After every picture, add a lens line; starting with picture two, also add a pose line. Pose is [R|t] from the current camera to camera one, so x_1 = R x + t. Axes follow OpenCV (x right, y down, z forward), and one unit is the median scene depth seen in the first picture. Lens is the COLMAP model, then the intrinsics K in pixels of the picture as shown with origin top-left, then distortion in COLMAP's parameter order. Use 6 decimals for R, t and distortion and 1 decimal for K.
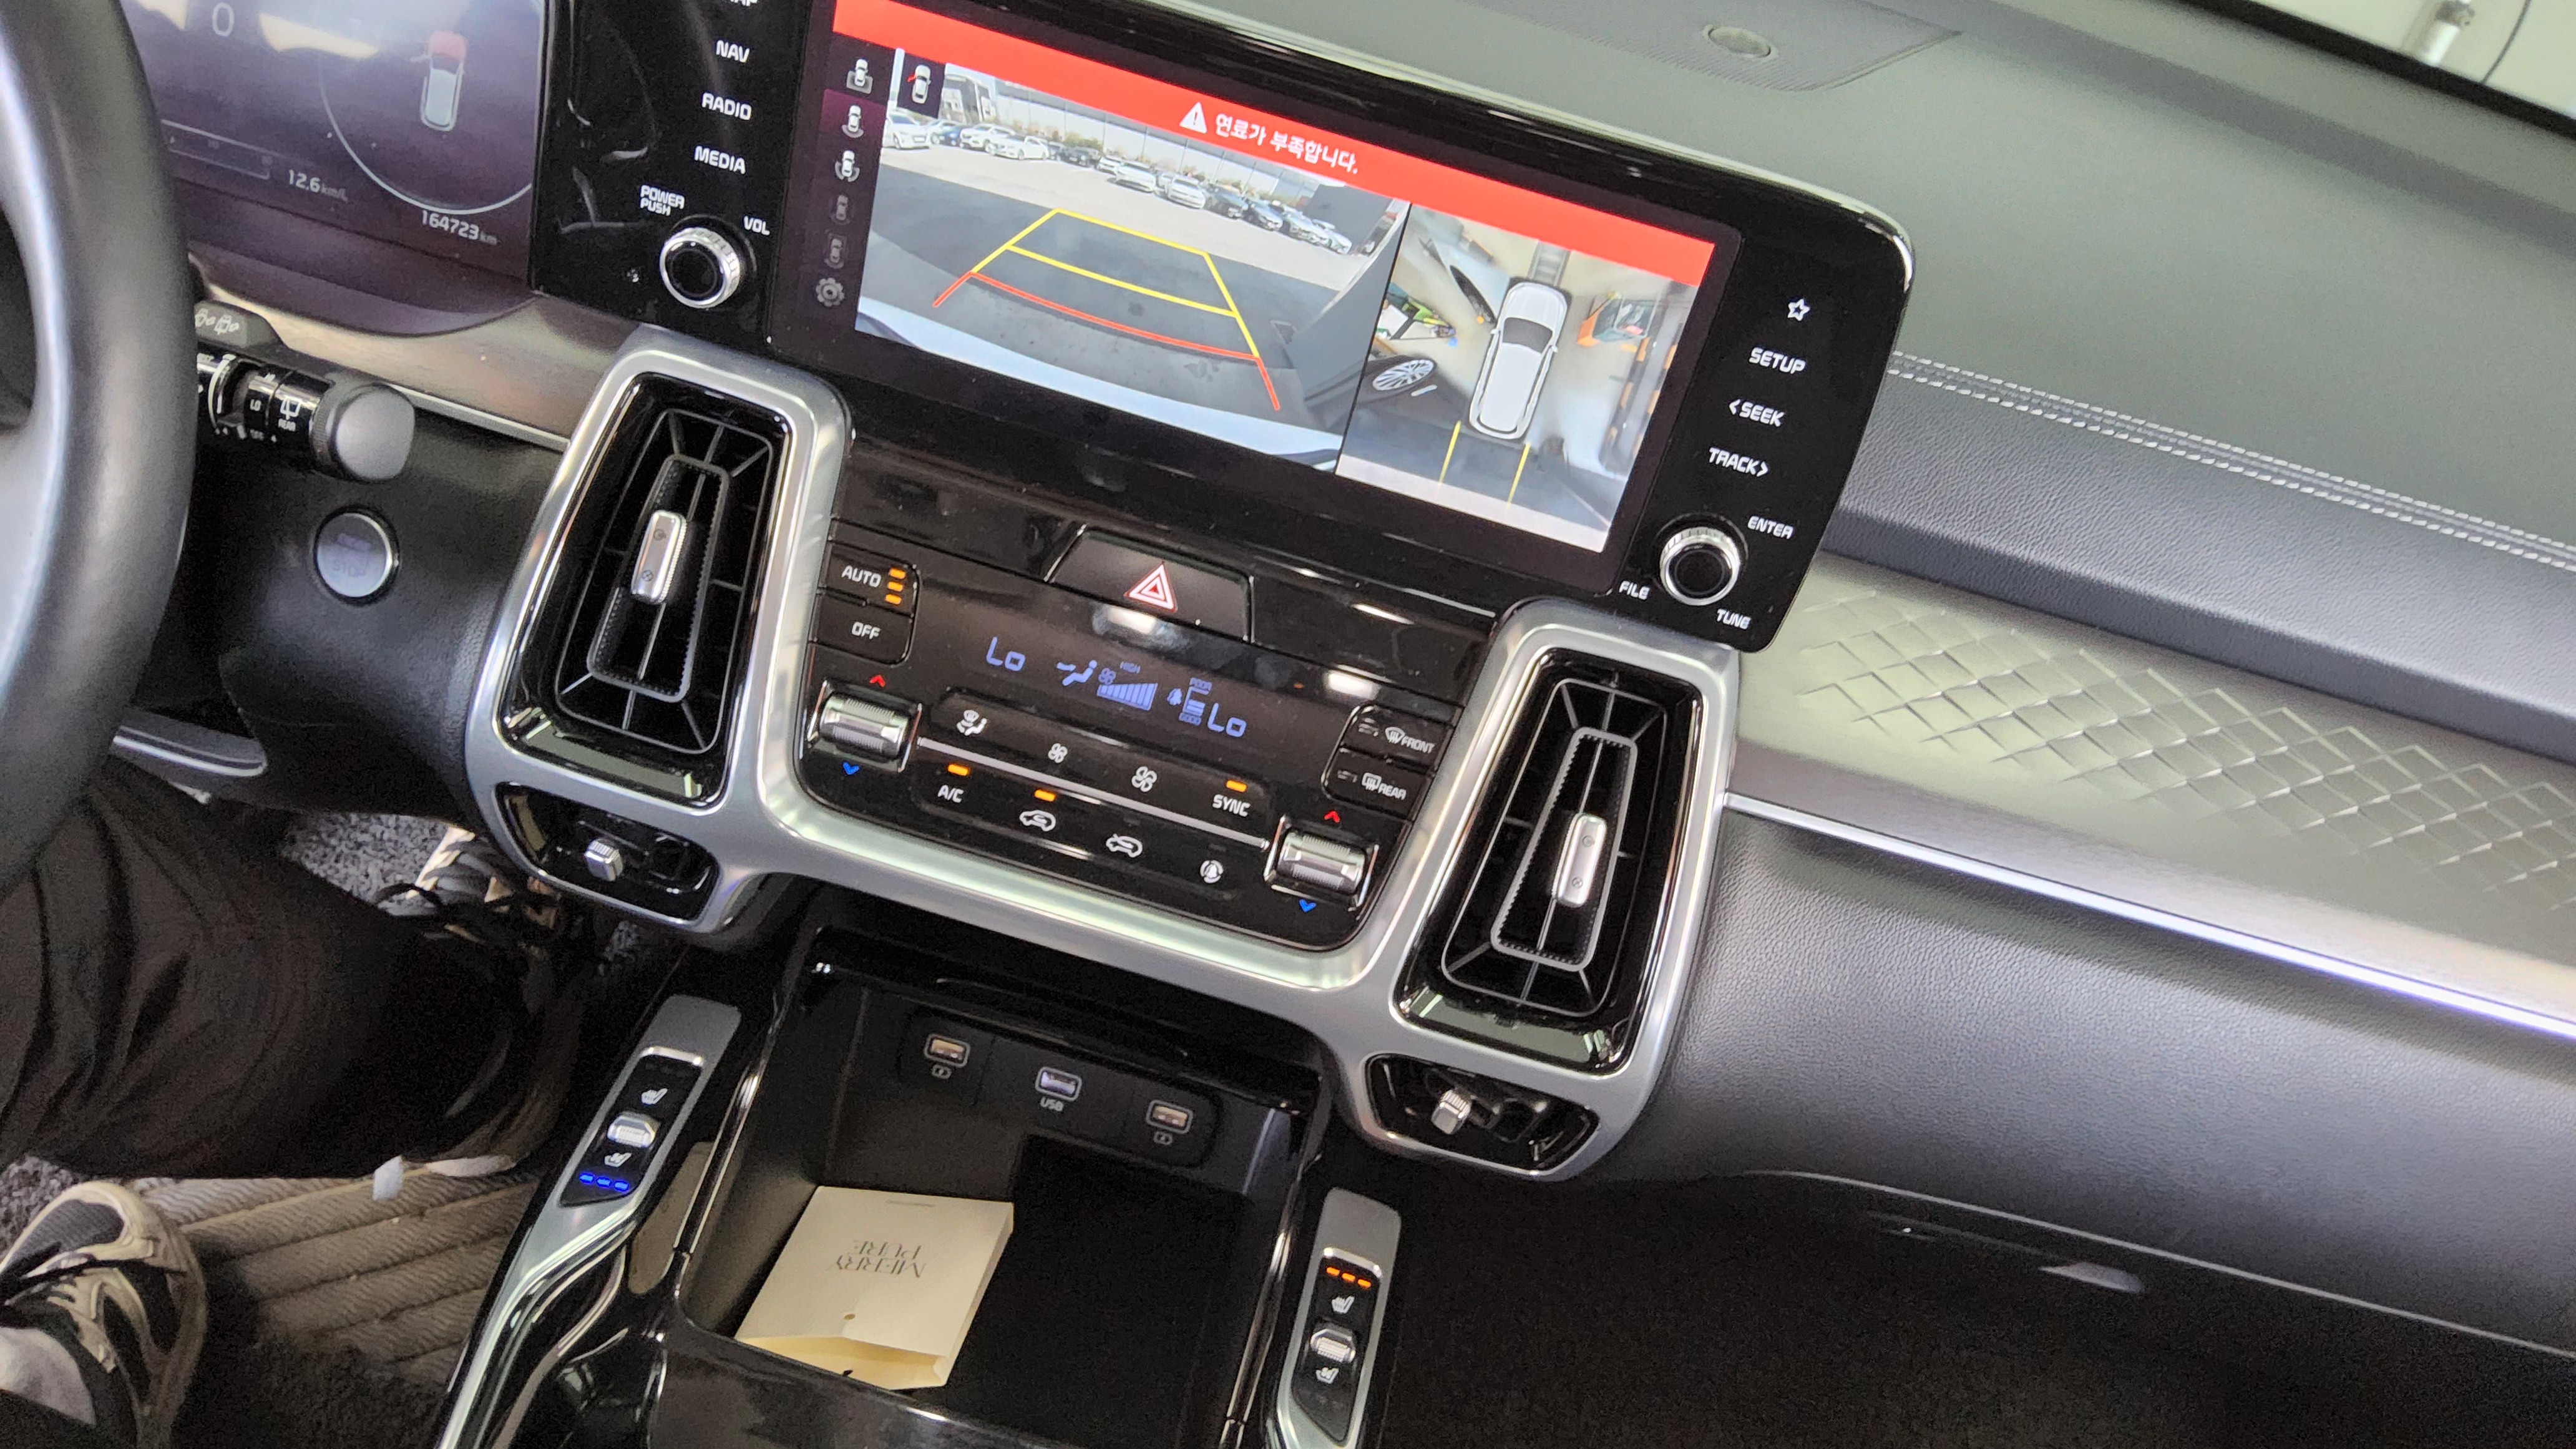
lens RADIAL K [[1883.3, 0, 1292.5], [0, 1883.3, 763.1], [0, 0, 1]] dist [0.103504, -0.179058]
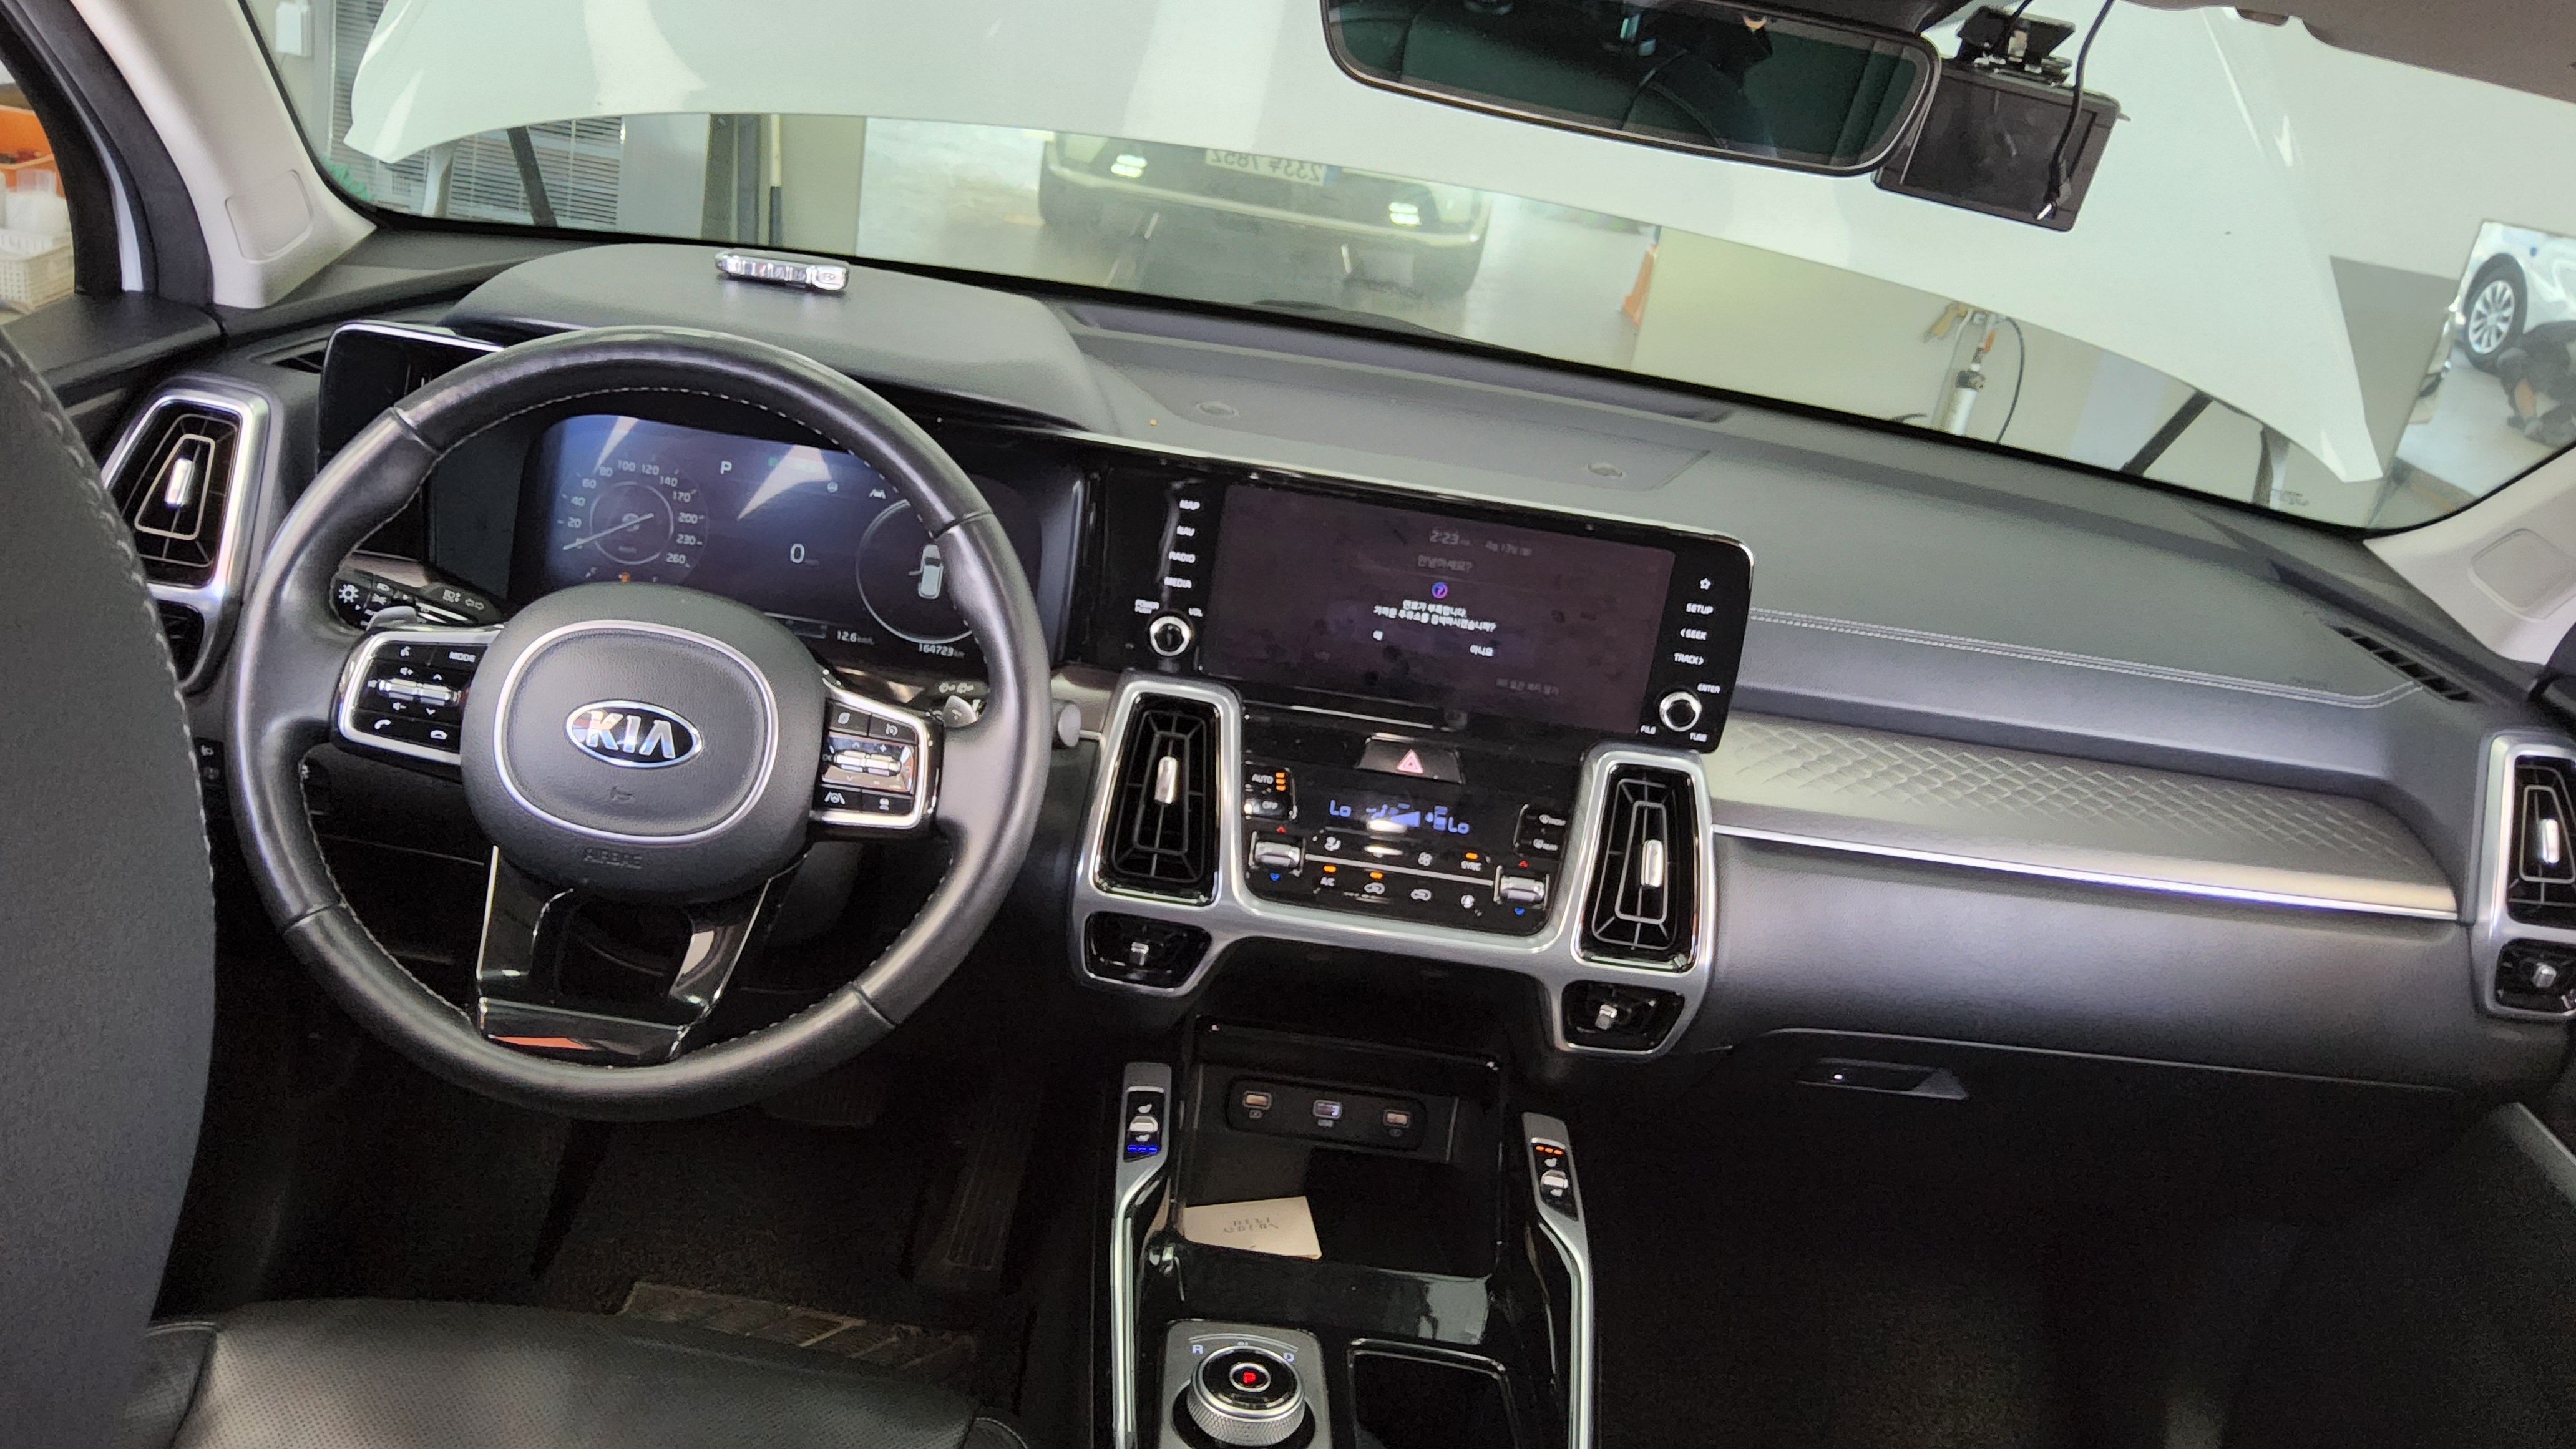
lens RADIAL K [[1883.3, 0, 1292.5], [0, 1883.3, 763.1], [0, 0, 1]] dist [0.103504, -0.179058]
pose [[0.977804, -0.136194, 0.159216, -0.503651], [0.167674, 0.964322, -0.204863, 0.285104], [-0.125634, 0.227012, 0.965754, -0.863208]]
